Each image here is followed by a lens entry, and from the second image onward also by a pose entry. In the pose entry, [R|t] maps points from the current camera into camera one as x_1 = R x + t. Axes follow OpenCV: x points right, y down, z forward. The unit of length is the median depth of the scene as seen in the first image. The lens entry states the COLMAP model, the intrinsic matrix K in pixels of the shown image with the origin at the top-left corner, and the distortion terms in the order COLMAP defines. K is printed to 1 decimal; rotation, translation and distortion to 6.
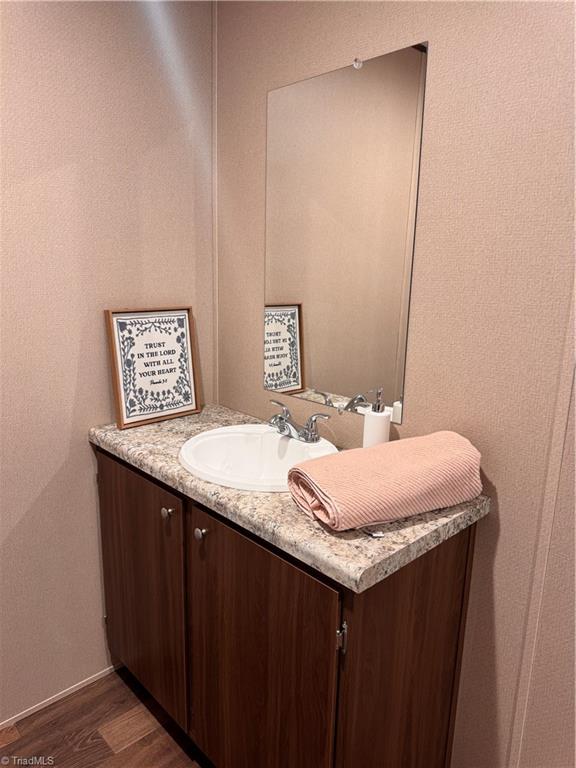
lens RADIAL K [[541.4, 0, 288.0], [0, 541.4, 384.0], [0, 0, 1]] dist [0.060211, -0.073842]
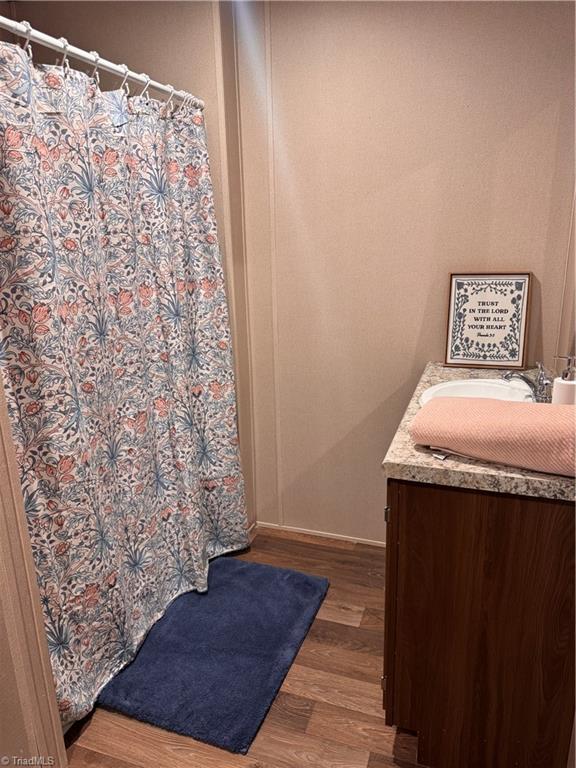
lens RADIAL K [[541.4, 0, 288.0], [0, 541.4, 384.0], [0, 0, 1]] dist [0.060211, -0.073842]
pose [[0.449732, 0.202468, -0.869912, 0.627202], [-0.164028, 0.976125, 0.142388, 0.001458], [0.877972, 0.078654, 0.472206, 0.074079]]
